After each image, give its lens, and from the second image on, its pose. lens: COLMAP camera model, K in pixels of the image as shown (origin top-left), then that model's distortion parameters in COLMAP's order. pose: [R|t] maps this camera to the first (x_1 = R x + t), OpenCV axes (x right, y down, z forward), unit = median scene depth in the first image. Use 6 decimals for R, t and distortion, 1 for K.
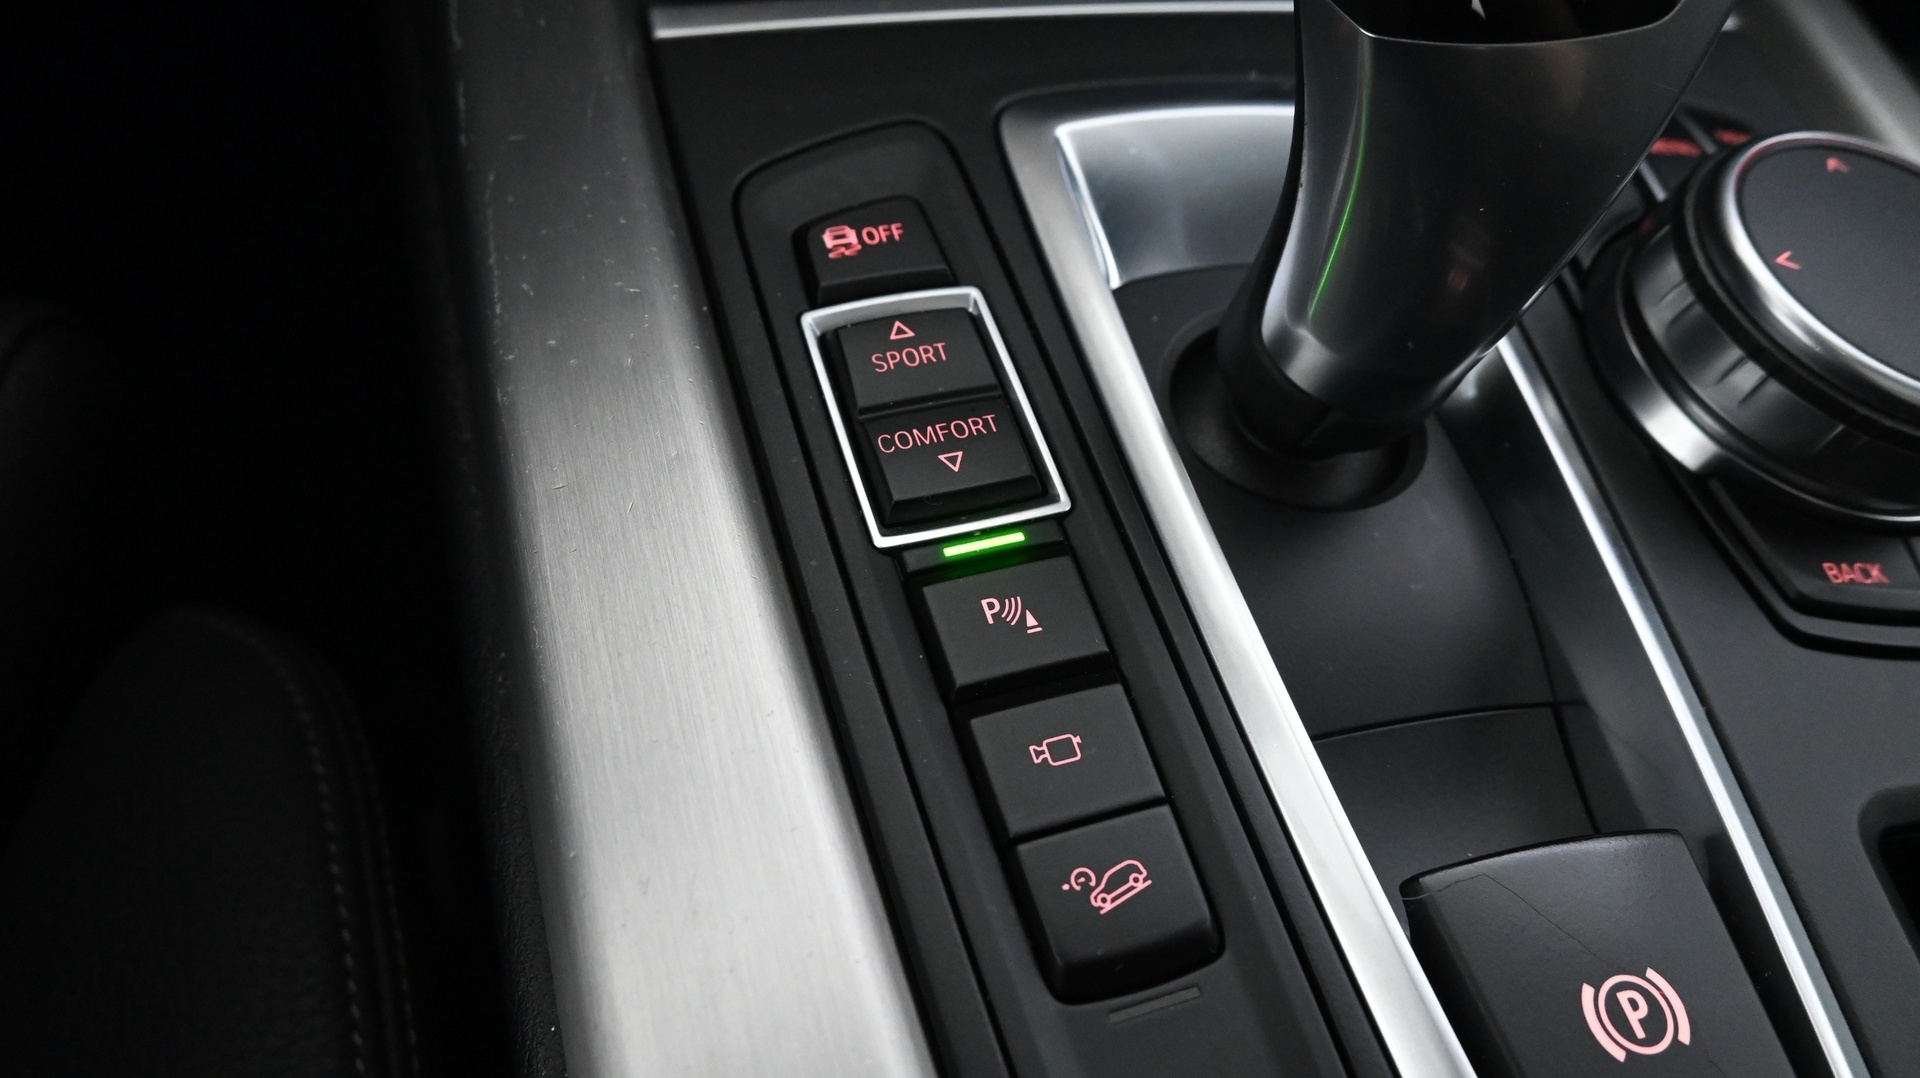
lens RADIAL K [[1381.5, 0, 964.5], [0, 1381.5, 545.9], [0, 0, 1]] dist [0.009665, 0.005266]
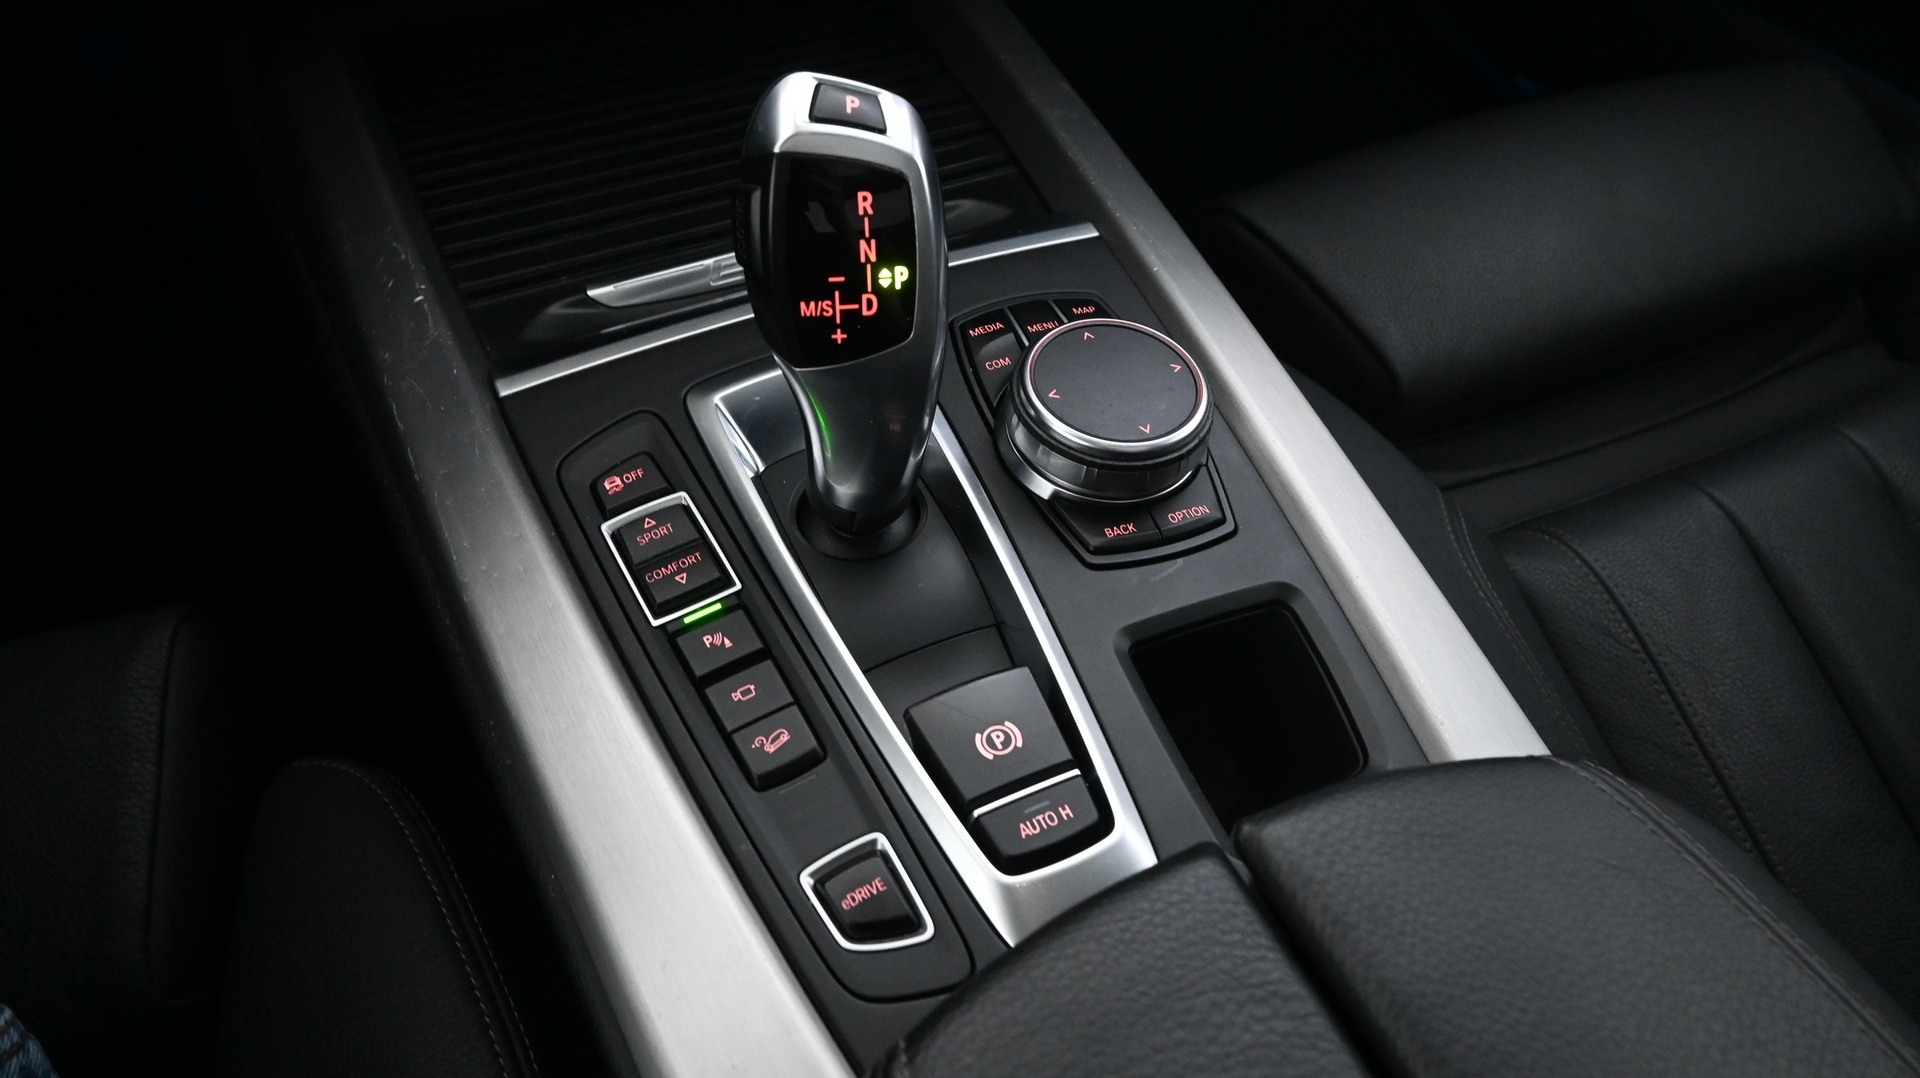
lens RADIAL K [[1381.5, 0, 955.6], [0, 1381.5, 532.8], [0, 0, 1]] dist [0.009665, 0.005266]
pose [[0.971514, -0.231354, 0.051349, 0.309792], [0.234304, 0.970201, -0.061731, 0.100927], [-0.035537, 0.072004, 0.996771, -1.150401]]
